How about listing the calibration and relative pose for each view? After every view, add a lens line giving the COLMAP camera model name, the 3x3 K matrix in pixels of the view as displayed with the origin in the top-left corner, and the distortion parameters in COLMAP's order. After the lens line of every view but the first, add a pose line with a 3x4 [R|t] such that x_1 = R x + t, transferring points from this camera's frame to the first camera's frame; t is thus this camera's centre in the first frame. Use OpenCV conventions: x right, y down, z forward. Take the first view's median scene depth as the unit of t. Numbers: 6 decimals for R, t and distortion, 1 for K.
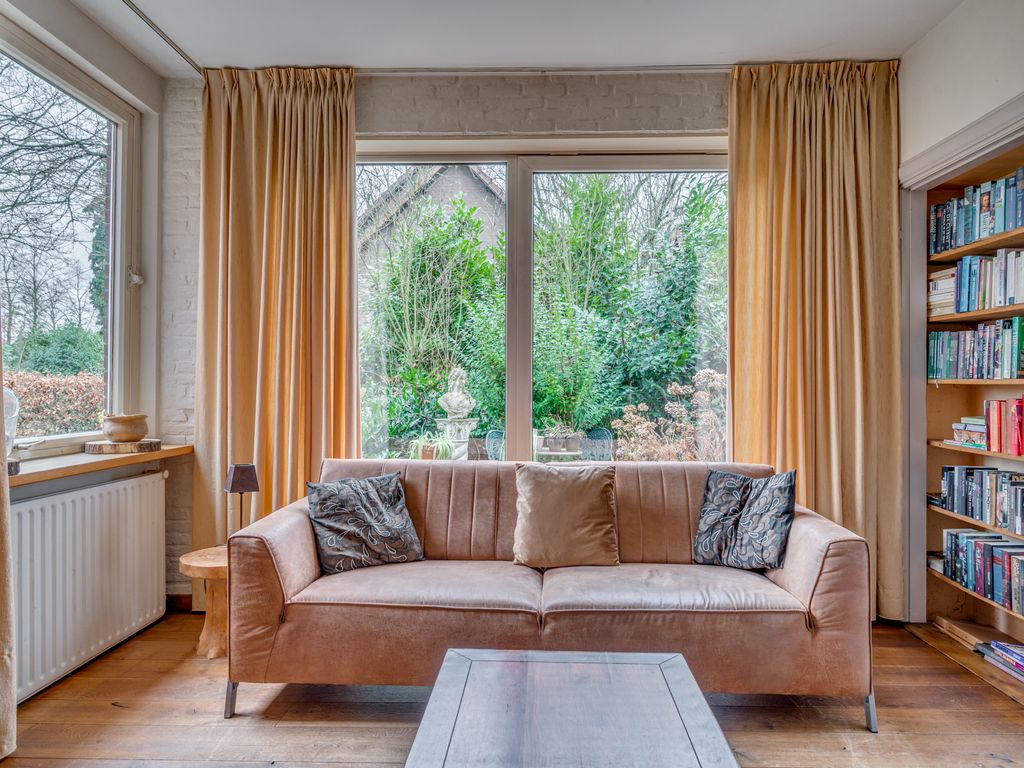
lens RADIAL K [[673.0, 0, 529.8], [0, 673.0, 382.1], [0, 0, 1]] dist [-0.001733, -0.000596]
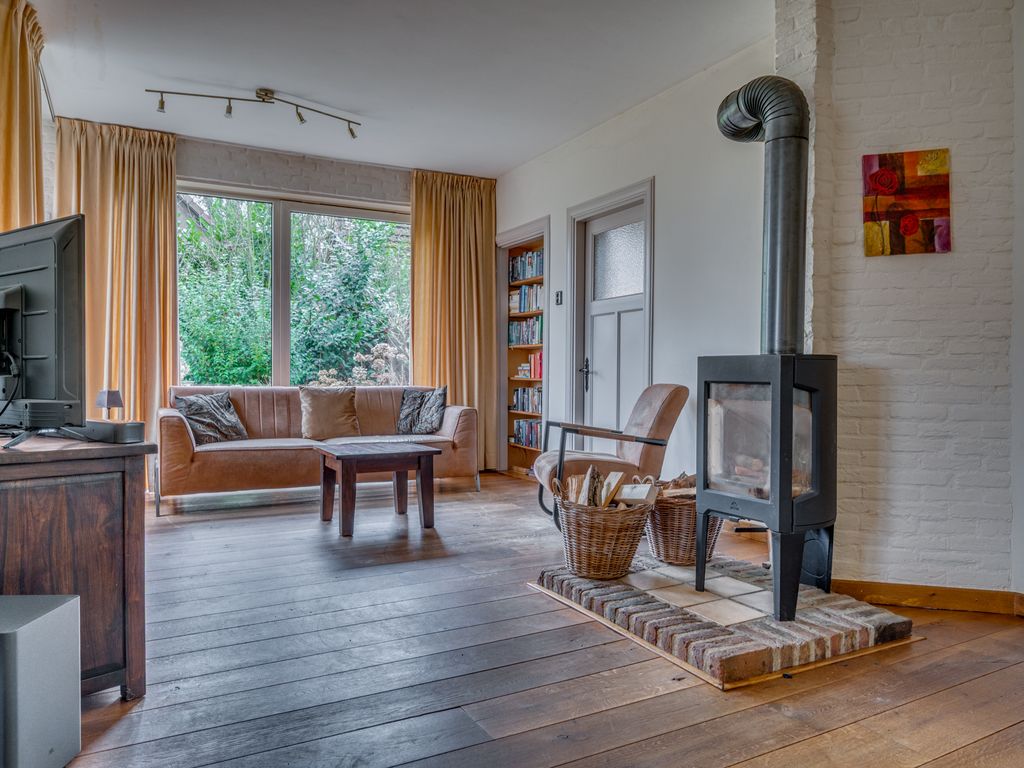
lens RADIAL K [[750.8, 0, 550.6], [0, 750.8, 382.5], [0, 0, 1]] dist [-0.004769, -0.001137]
pose [[0.861850, -0.002161, 0.507158, -0.412192], [-0.004116, 0.999928, 0.011254, 0.078390], [-0.507146, -0.011787, 0.861780, -0.949549]]
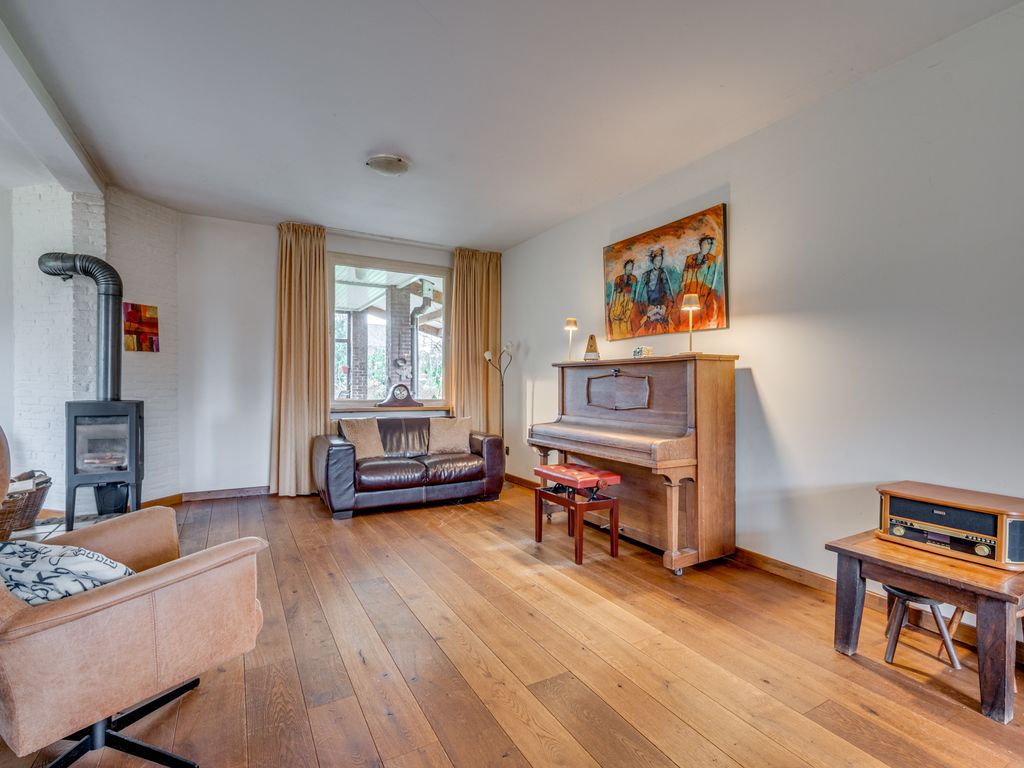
lens RADIAL K [[479.4, 0, 510.9], [0, 479.4, 390.1], [0, 0, 1]] dist [-0.001128, 0.000129]
pose [[-0.505435, -0.009355, 0.862814, -1.215184], [-0.004185, 0.999956, 0.008390, 0.014571], [-0.862855, 0.000630, -0.505452, -0.559709]]
